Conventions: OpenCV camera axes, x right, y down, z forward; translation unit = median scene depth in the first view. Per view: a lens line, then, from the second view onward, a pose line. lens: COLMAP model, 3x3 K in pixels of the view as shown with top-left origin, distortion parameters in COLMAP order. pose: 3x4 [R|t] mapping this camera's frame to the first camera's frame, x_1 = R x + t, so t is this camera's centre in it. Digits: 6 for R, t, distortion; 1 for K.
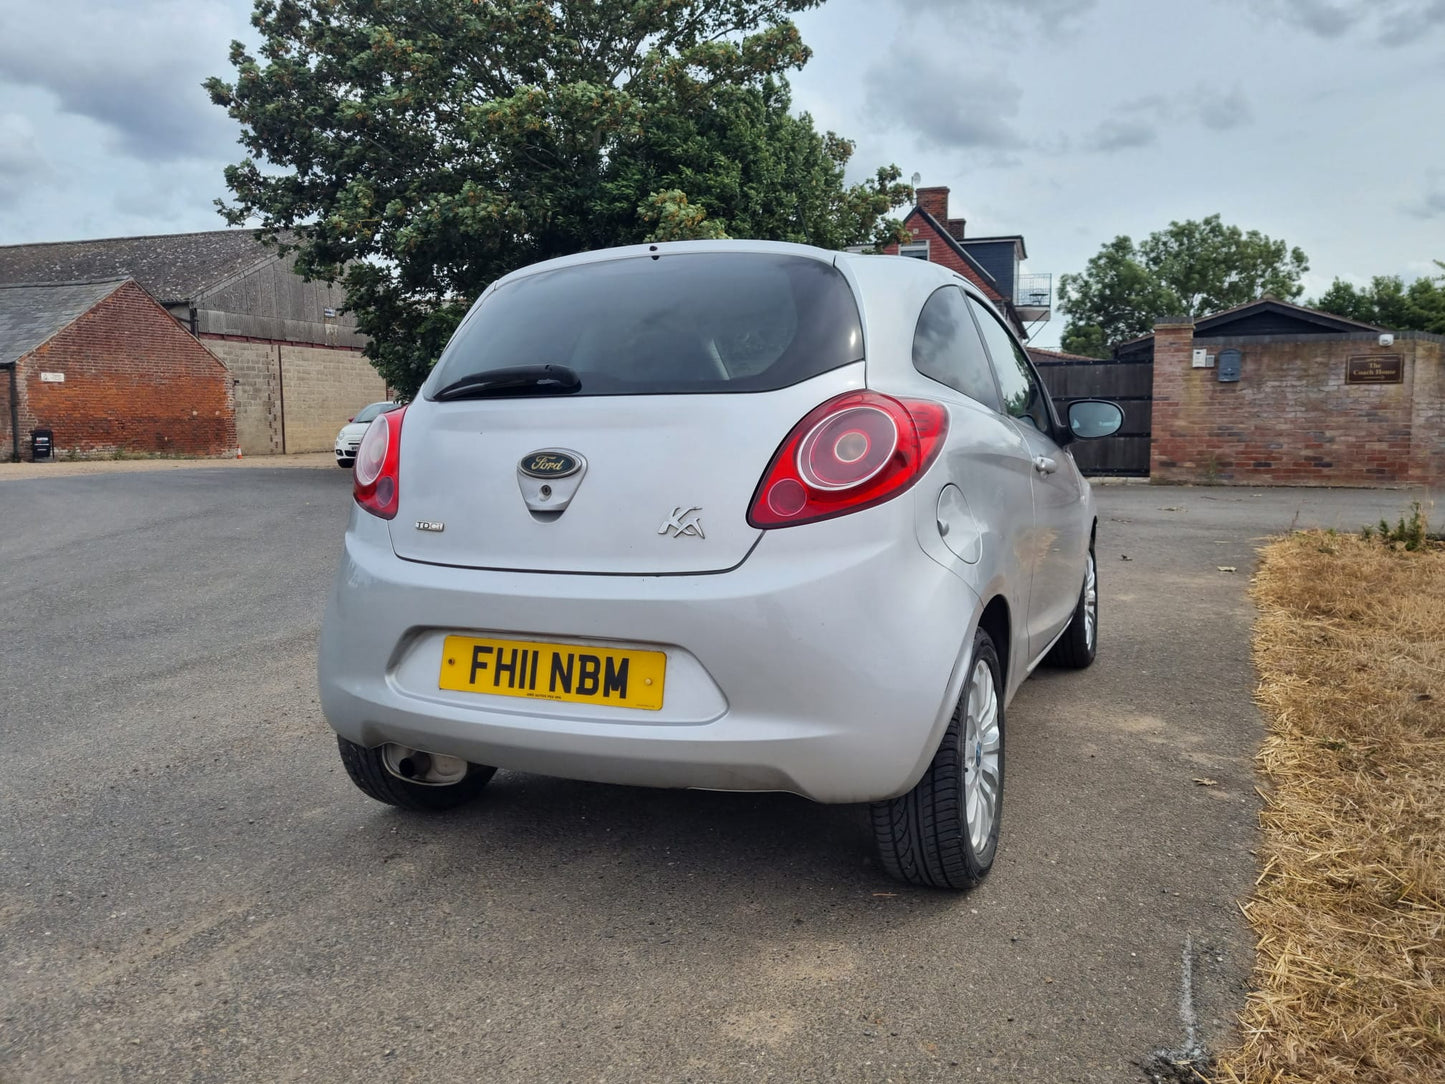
lens RADIAL K [[1077.0, 0, 734.7], [0, 1077.0, 535.8], [0, 0, 1]] dist [0.037224, -0.006067]
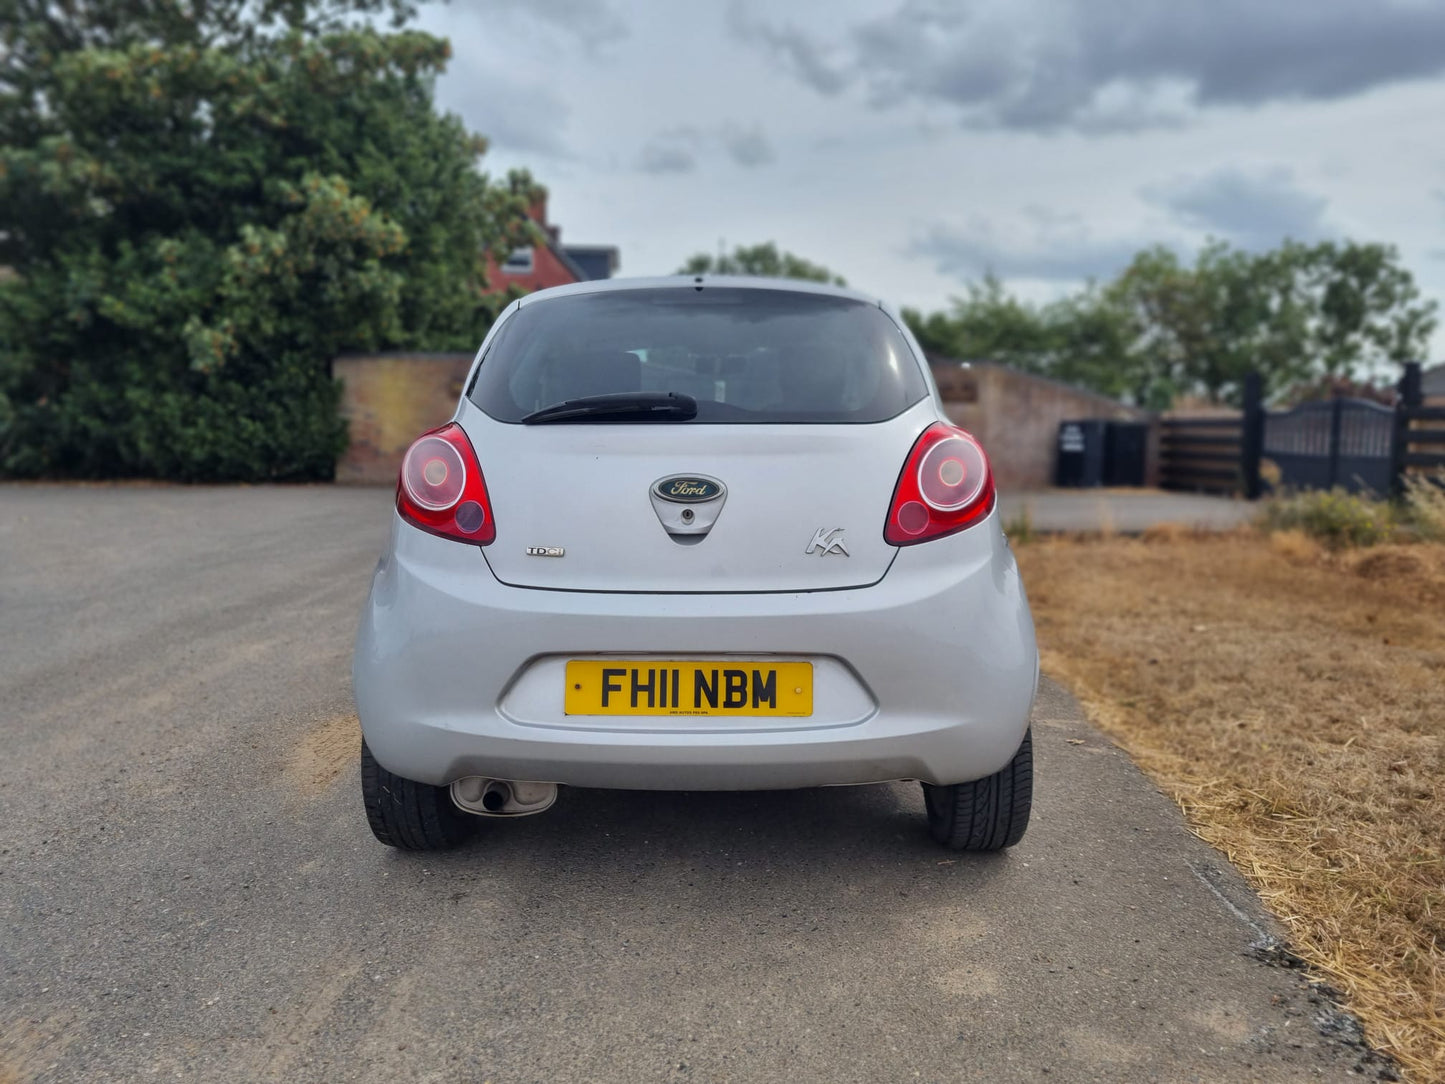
lens RADIAL K [[1077.0, 0, 734.7], [0, 1077.0, 535.8], [0, 0, 1]] dist [0.037224, -0.006067]
pose [[0.927252, -0.022528, 0.373759, -0.449830], [0.023609, 0.999720, 0.001688, -0.019197], [-0.373692, 0.007259, 0.927524, 0.017856]]
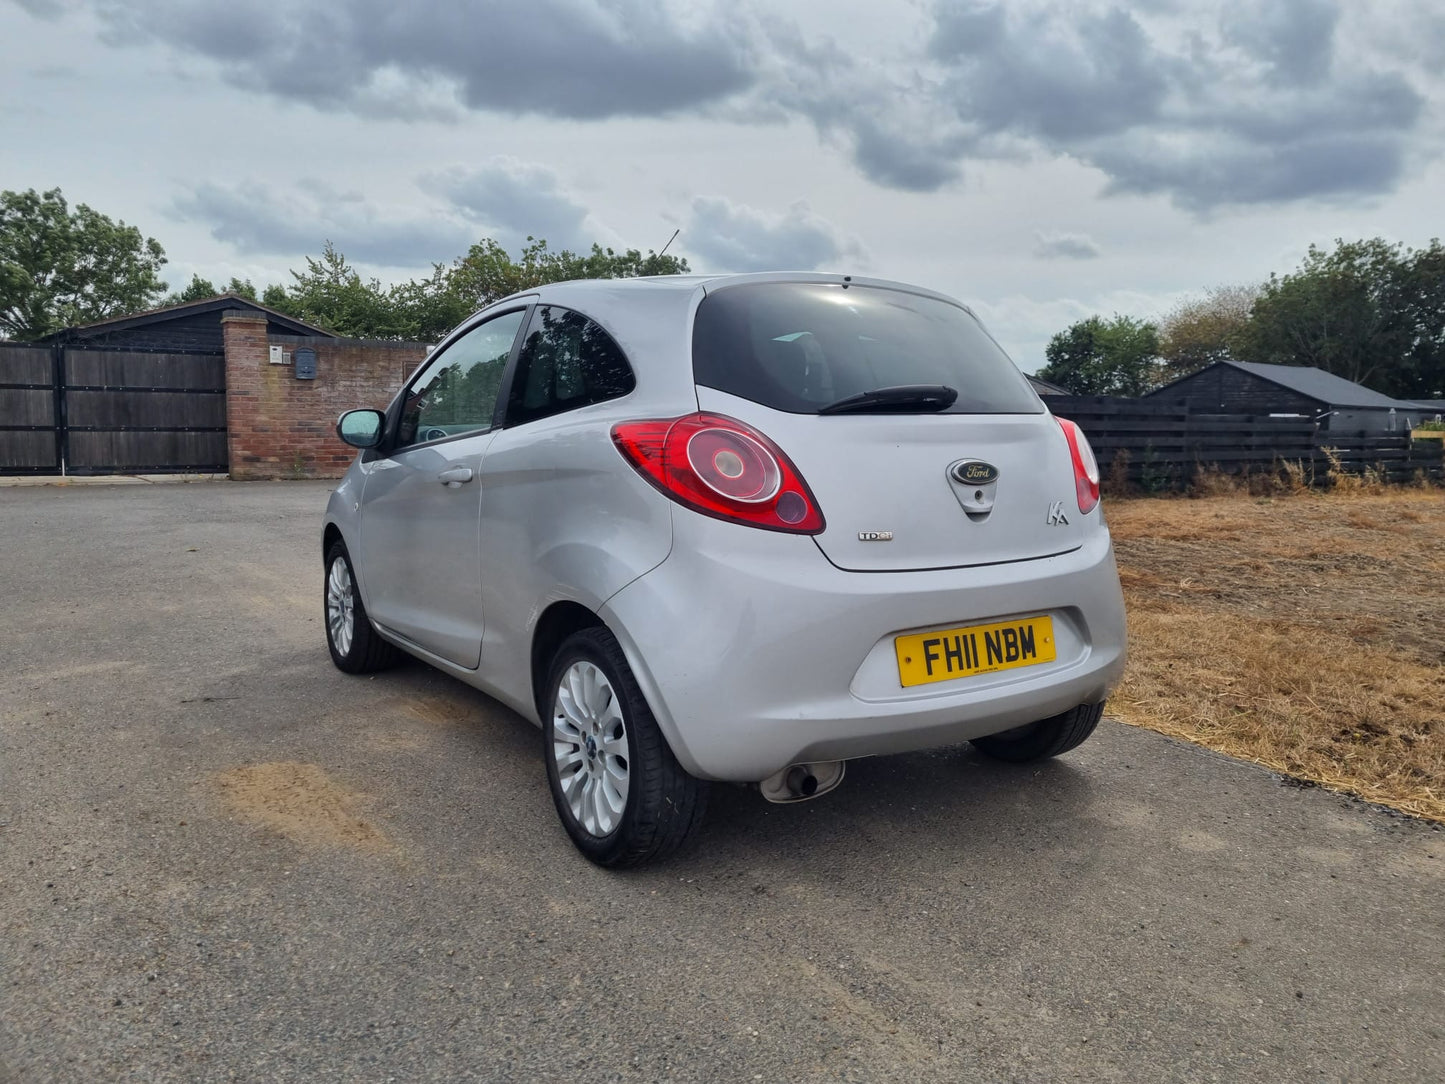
lens RADIAL K [[1077.0, 0, 734.7], [0, 1077.0, 535.8], [0, 0, 1]] dist [0.037224, -0.006067]
pose [[0.557929, -0.077804, 0.826234, -1.114187], [0.071645, 0.996394, 0.045449, -0.060568], [-0.826791, 0.033838, 0.561491, 0.486643]]
